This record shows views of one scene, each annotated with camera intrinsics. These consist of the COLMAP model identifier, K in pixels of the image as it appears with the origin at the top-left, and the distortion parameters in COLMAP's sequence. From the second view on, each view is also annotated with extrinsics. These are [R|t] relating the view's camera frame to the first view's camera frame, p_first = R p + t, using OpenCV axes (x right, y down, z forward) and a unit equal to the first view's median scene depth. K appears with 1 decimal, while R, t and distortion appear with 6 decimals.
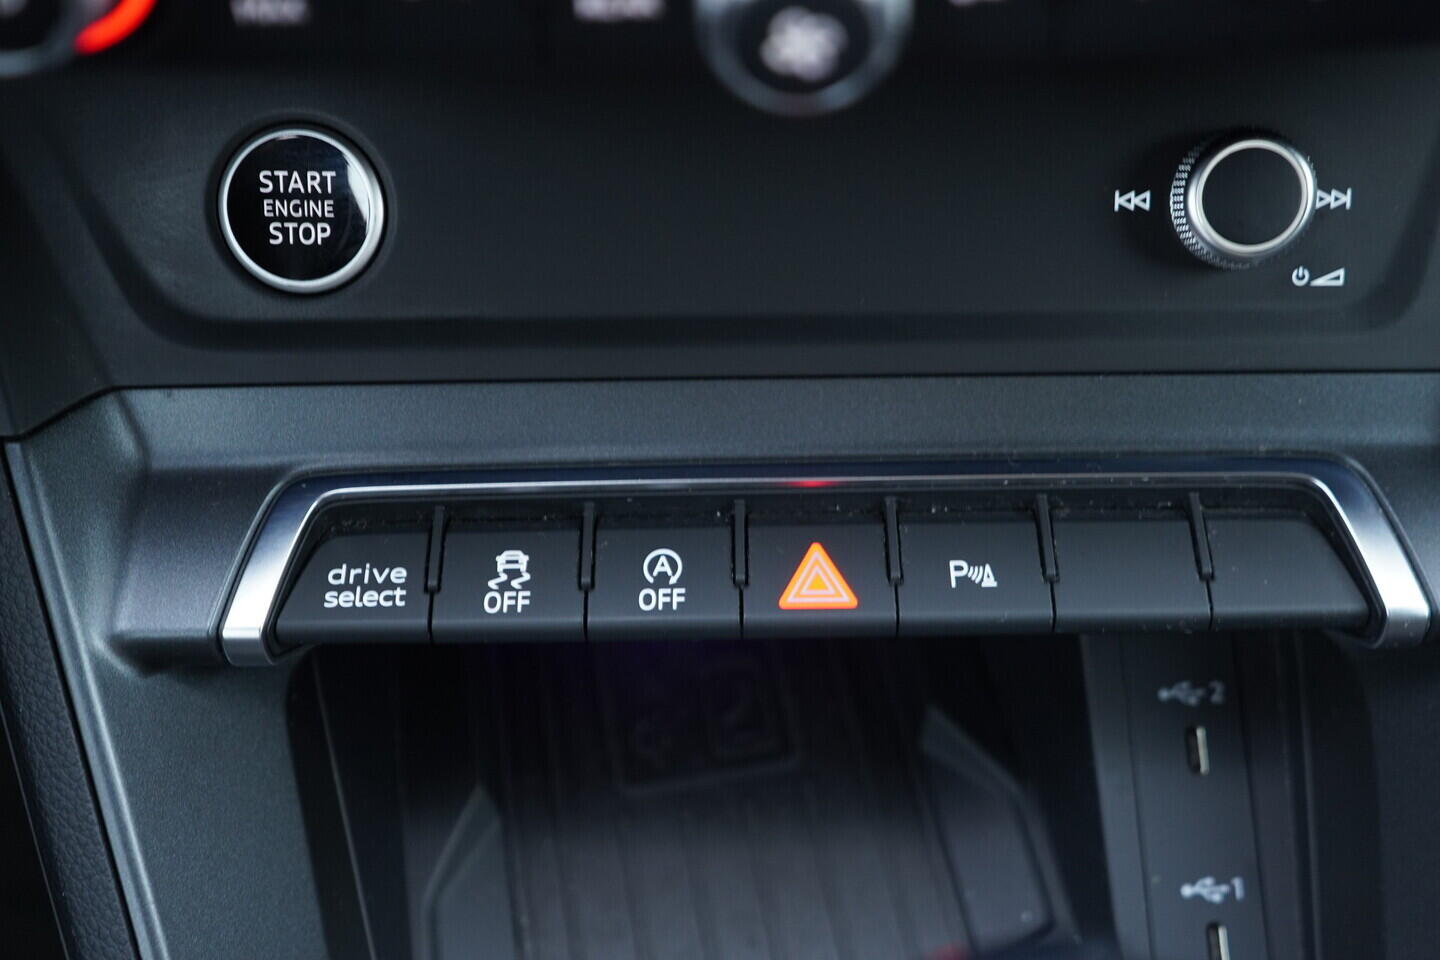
lens RADIAL K [[1470.7, 0, 729.7], [0, 1470.7, 473.9], [0, 0, 1]] dist [0.003833, 0.000000]
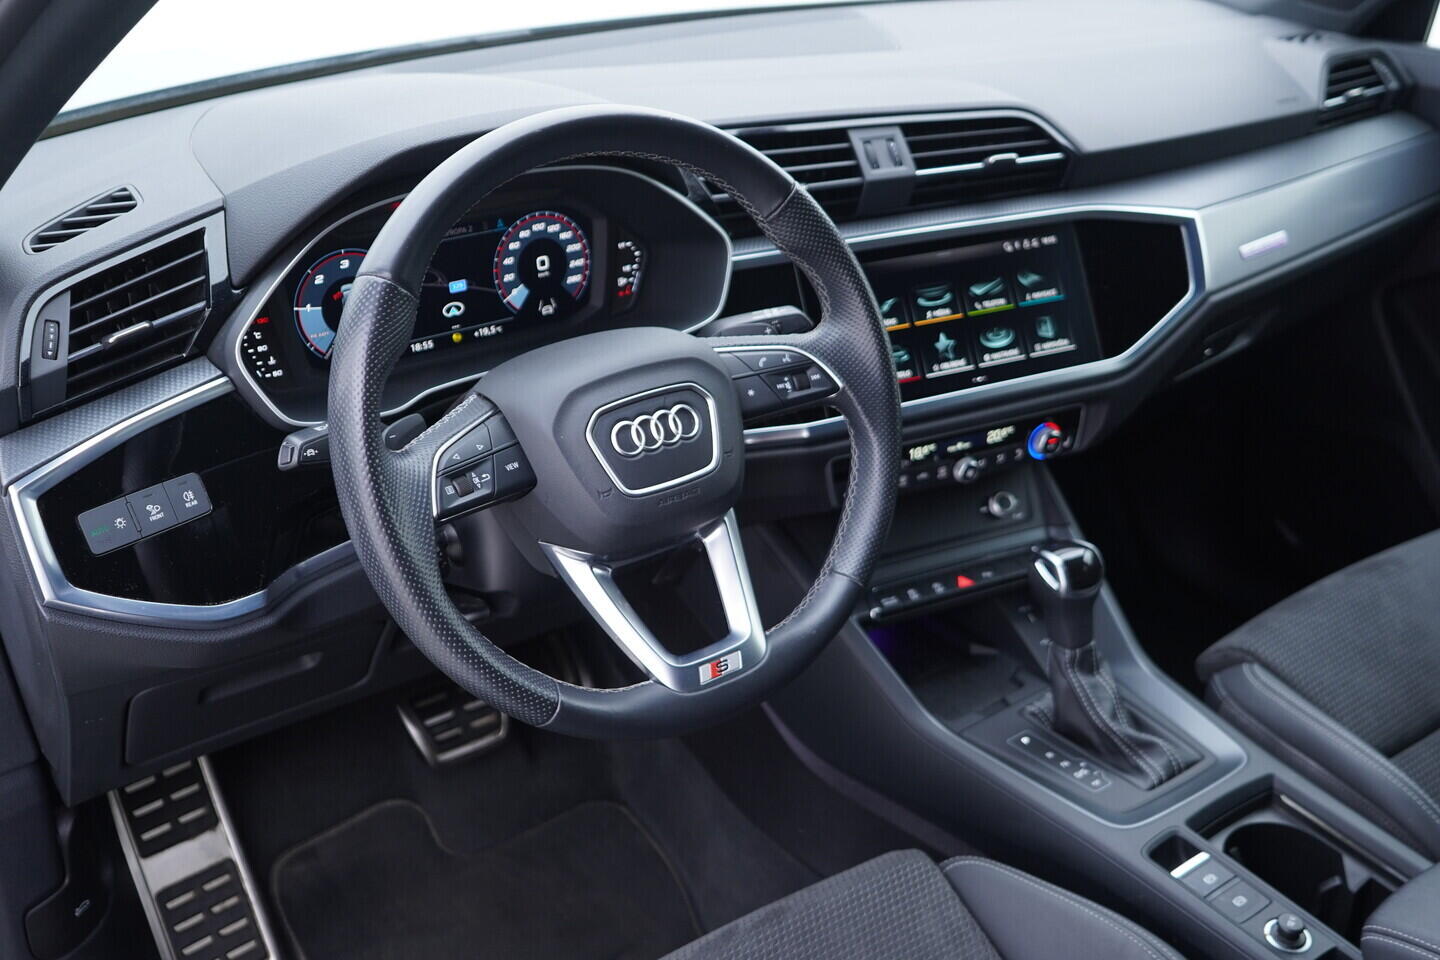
lens RADIAL K [[1470.7, 0, 716.0], [0, 1470.7, 482.0], [0, 0, 1]] dist [0.003833, 0.000000]
pose [[0.907319, -0.175832, 0.381910, -2.691130], [0.328534, 0.863339, -0.383030, 1.489134], [-0.262368, 0.473001, 0.841090, -3.377893]]
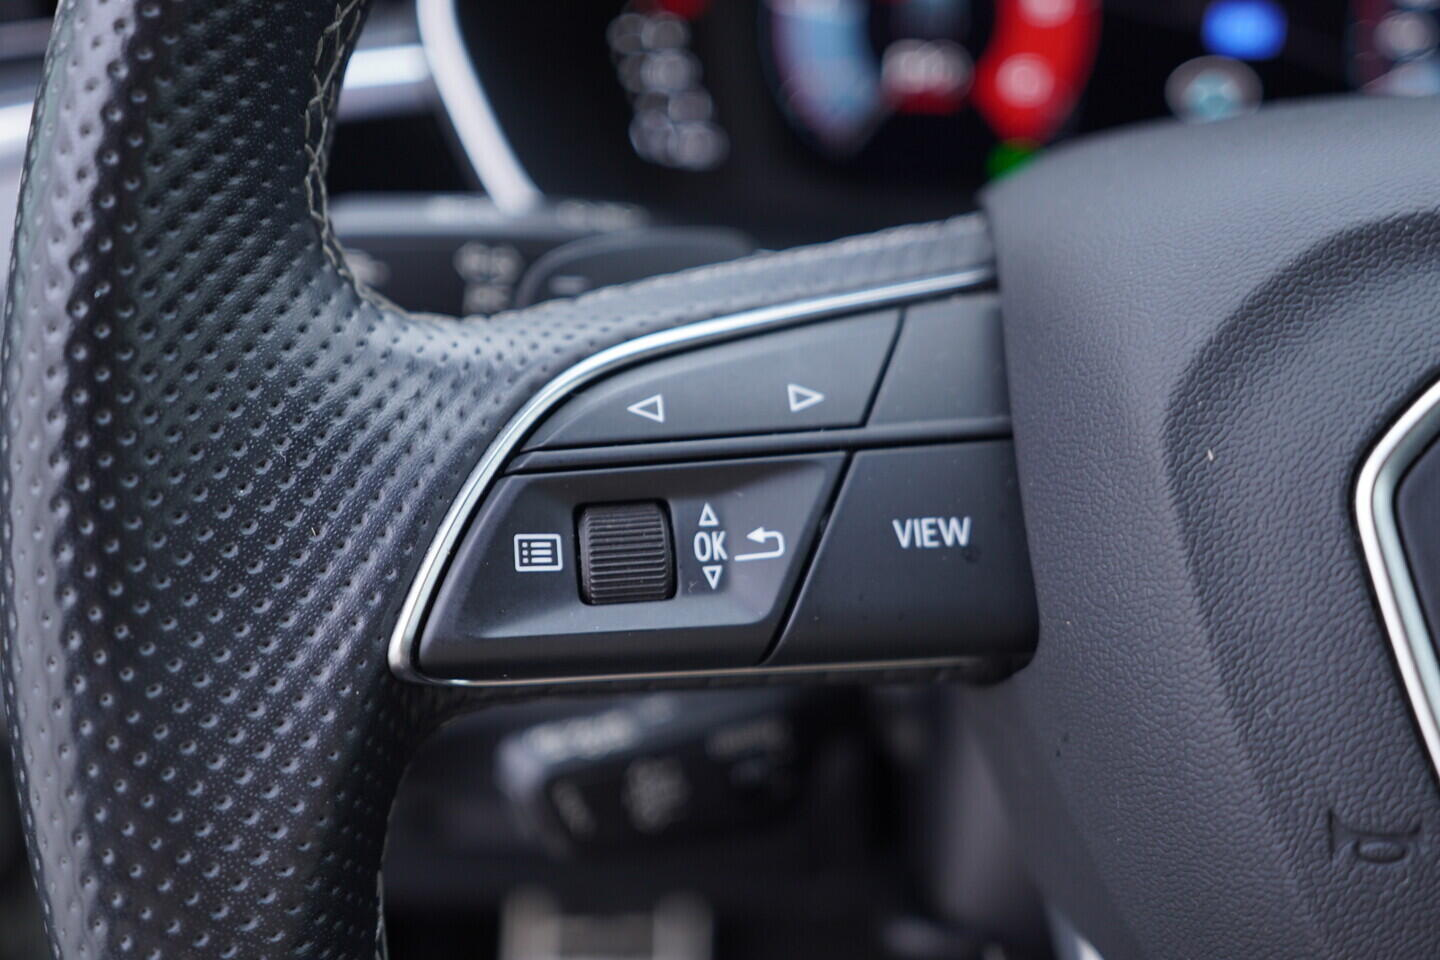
lens RADIAL K [[1470.7, 0, 730.9], [0, 1470.7, 513.3], [0, 0, 1]] dist [0.003833, 0.000000]
pose [[0.969250, 0.095879, -0.226631, -1.707100], [-0.185828, 0.888919, -0.418677, 0.241550], [0.161315, 0.447917, 0.879402, -0.935276]]
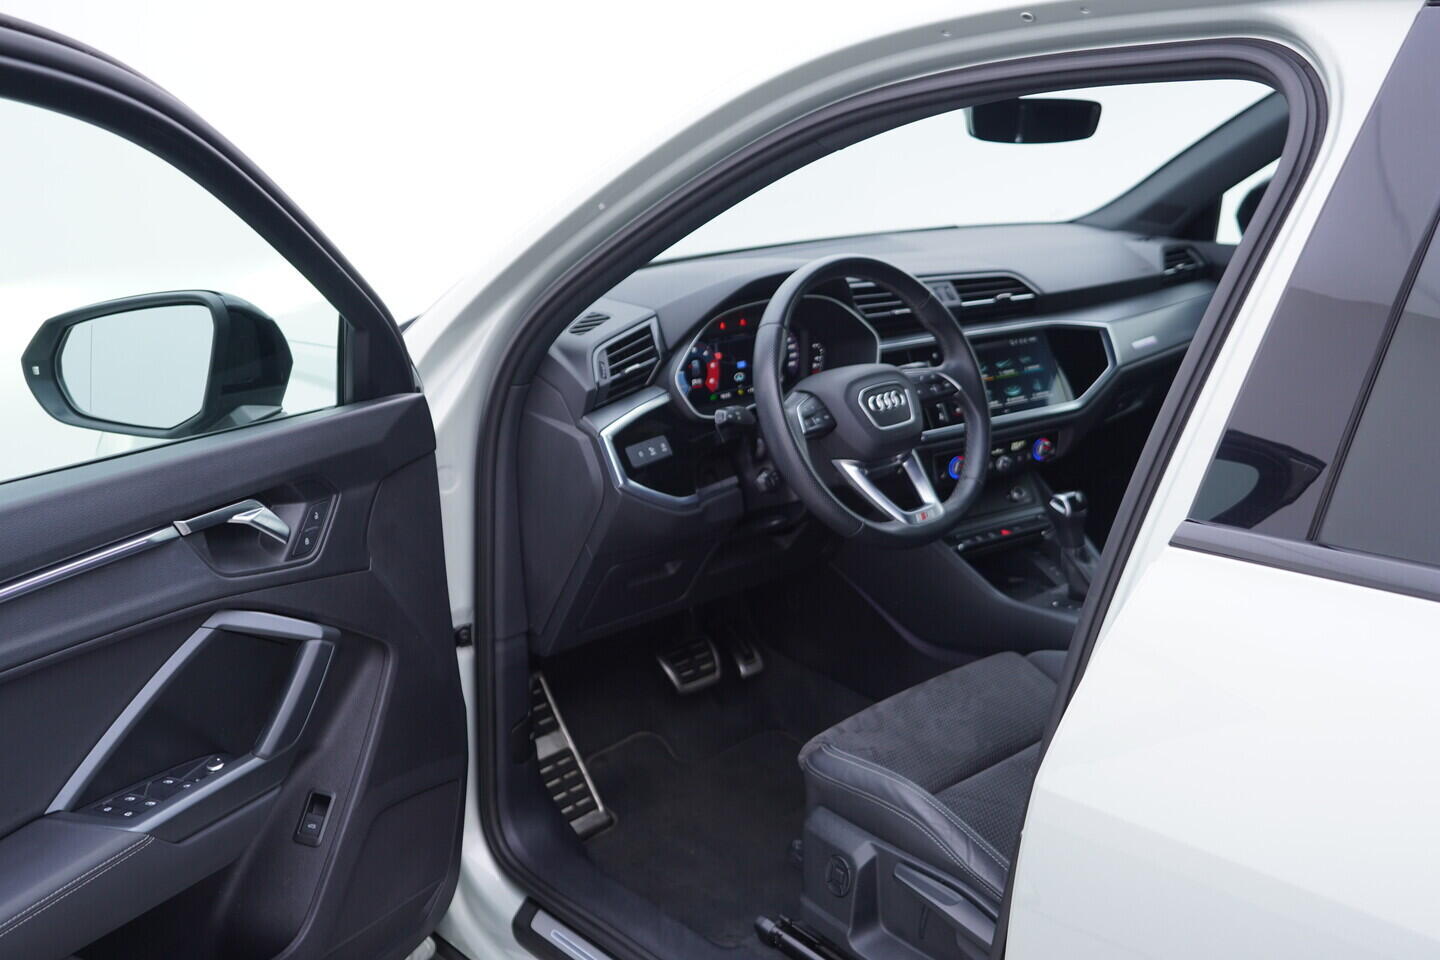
lens RADIAL K [[1470.7, 0, 713.9], [0, 1470.7, 475.0], [0, 0, 1]] dist [0.003833, 0.000000]
pose [[0.855593, -0.145289, 0.496841, -6.028689], [0.423303, 0.748823, -0.509979, 3.731358], [-0.297951, 0.646649, 0.702189, -5.175049]]
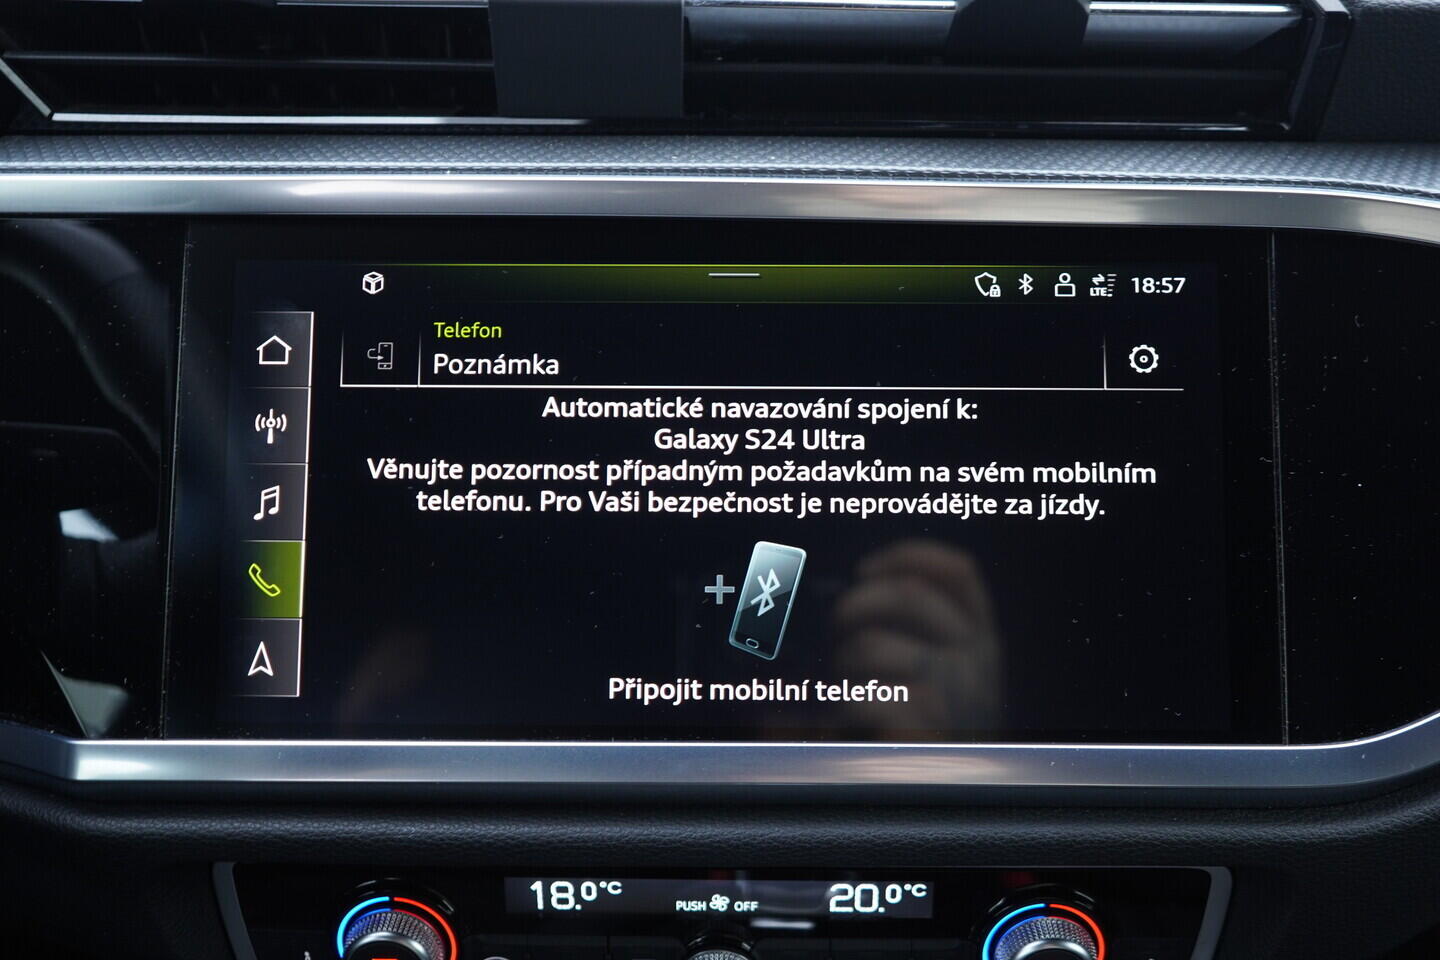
lens RADIAL K [[1470.7, 0, 723.3], [0, 1470.7, 485.1], [0, 0, 1]] dist [0.003833, 0.000000]
pose [[0.999579, 0.027350, -0.009694, 0.033129], [-0.028540, 0.866226, -0.498837, 0.108250], [-0.005246, 0.498904, 0.866641, -0.958907]]
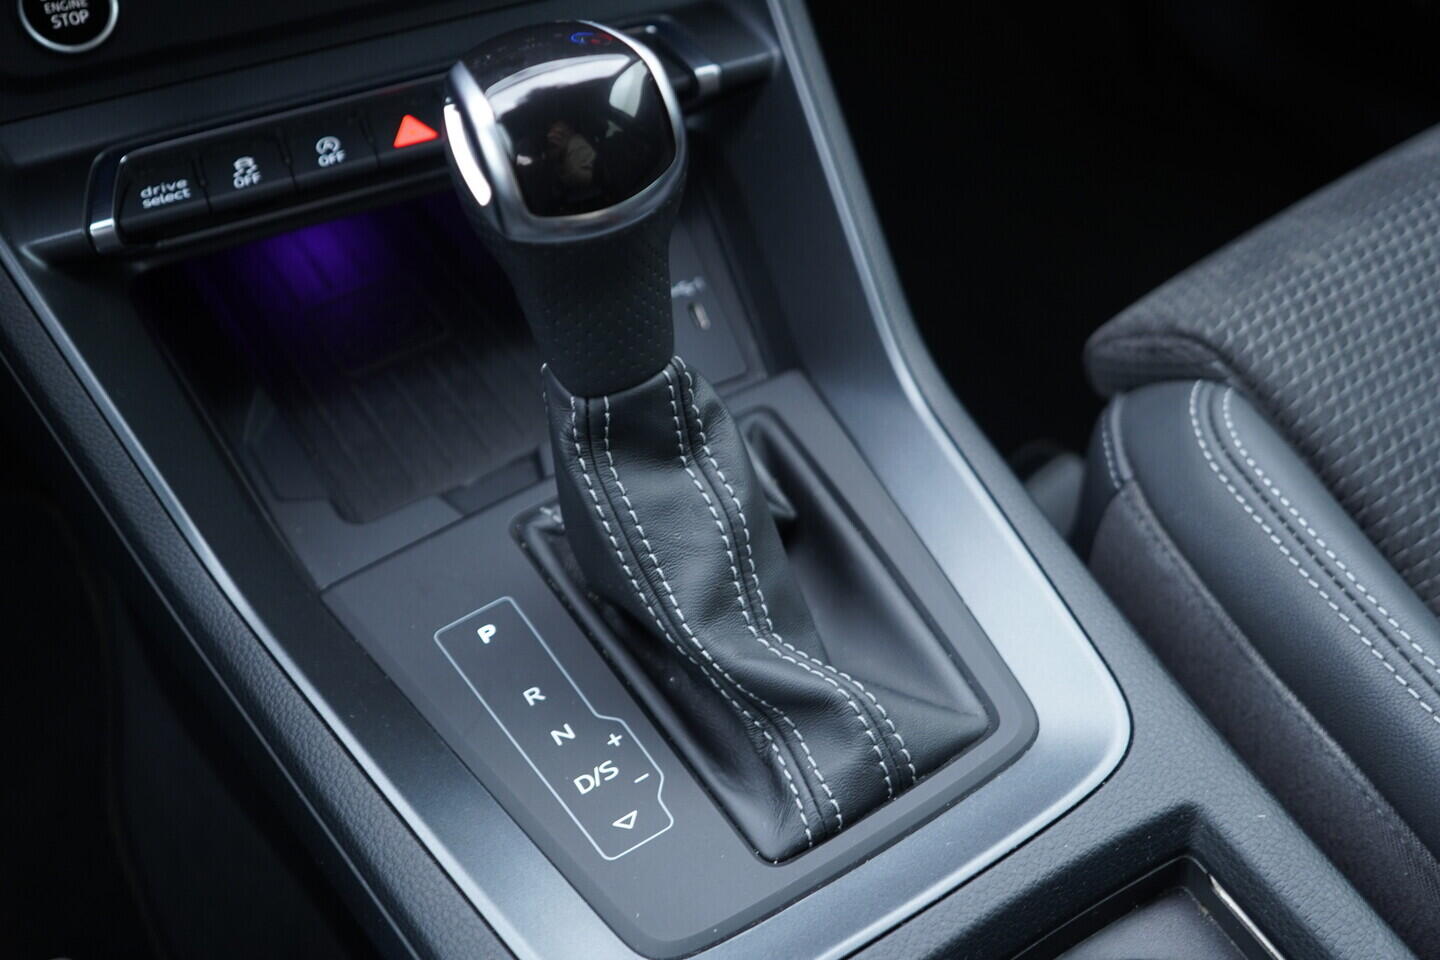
lens RADIAL K [[1470.7, 0, 717.3], [0, 1470.7, 472.7], [0, 0, 1]] dist [0.003833, 0.000000]
pose [[0.928623, -0.279821, 0.243639, -0.153819], [0.302307, 0.951345, -0.059606, 0.700389], [-0.215106, 0.129005, 0.968033, -0.817026]]
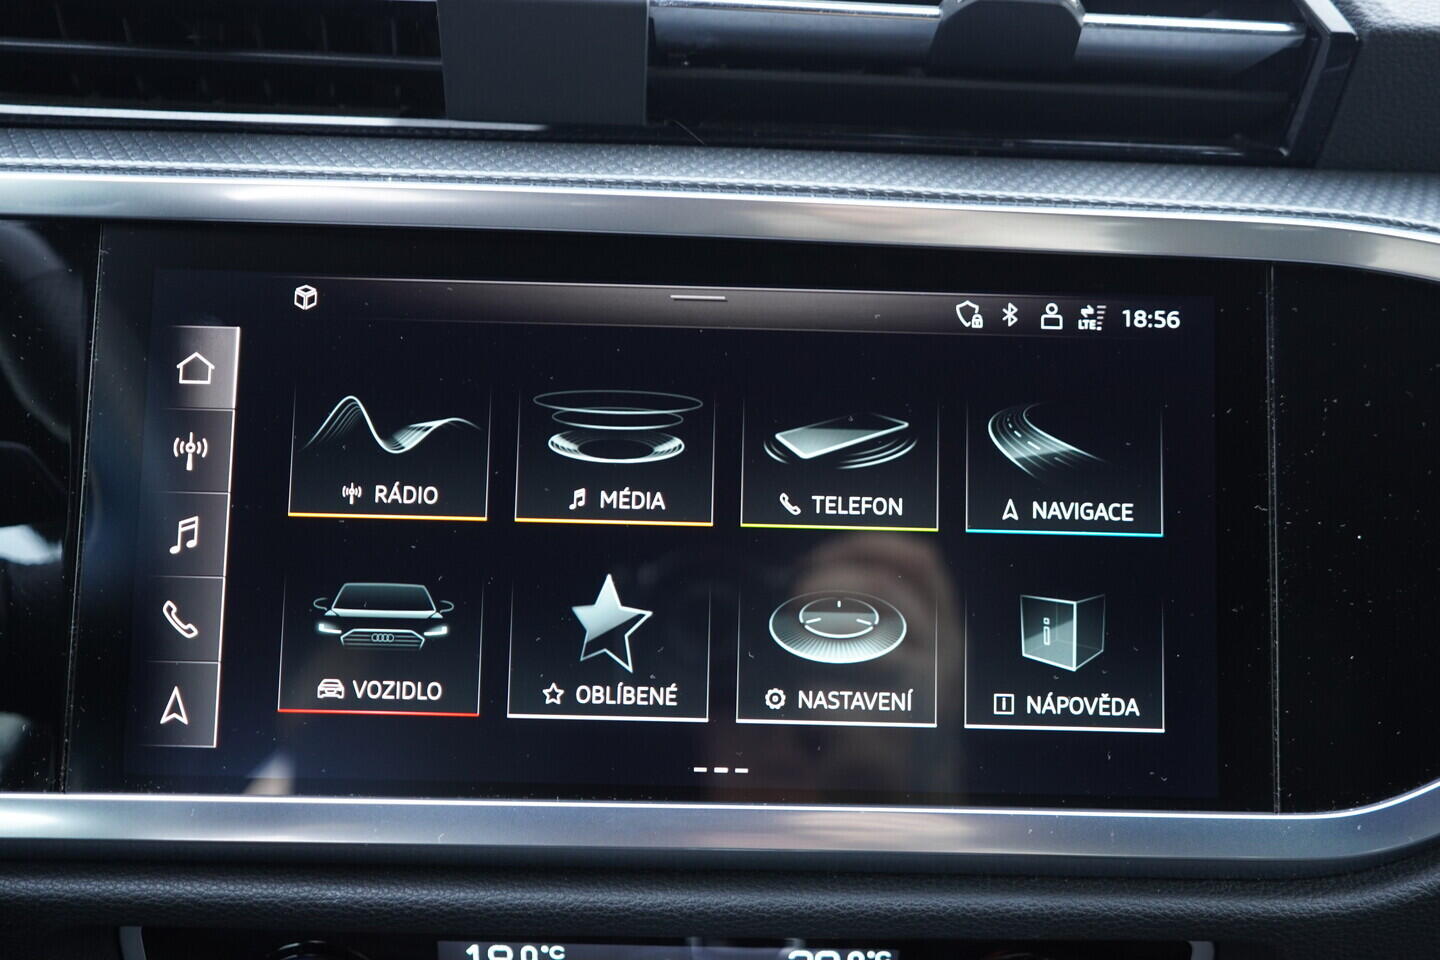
lens RADIAL K [[1470.7, 0, 721.3], [0, 1470.7, 484.5], [0, 0, 1]] dist [0.003833, 0.000000]
pose [[0.998686, 0.045632, 0.023340, 0.021505], [-0.028065, 0.867892, -0.495960, 0.018721], [-0.042889, 0.494653, 0.868032, -0.889001]]
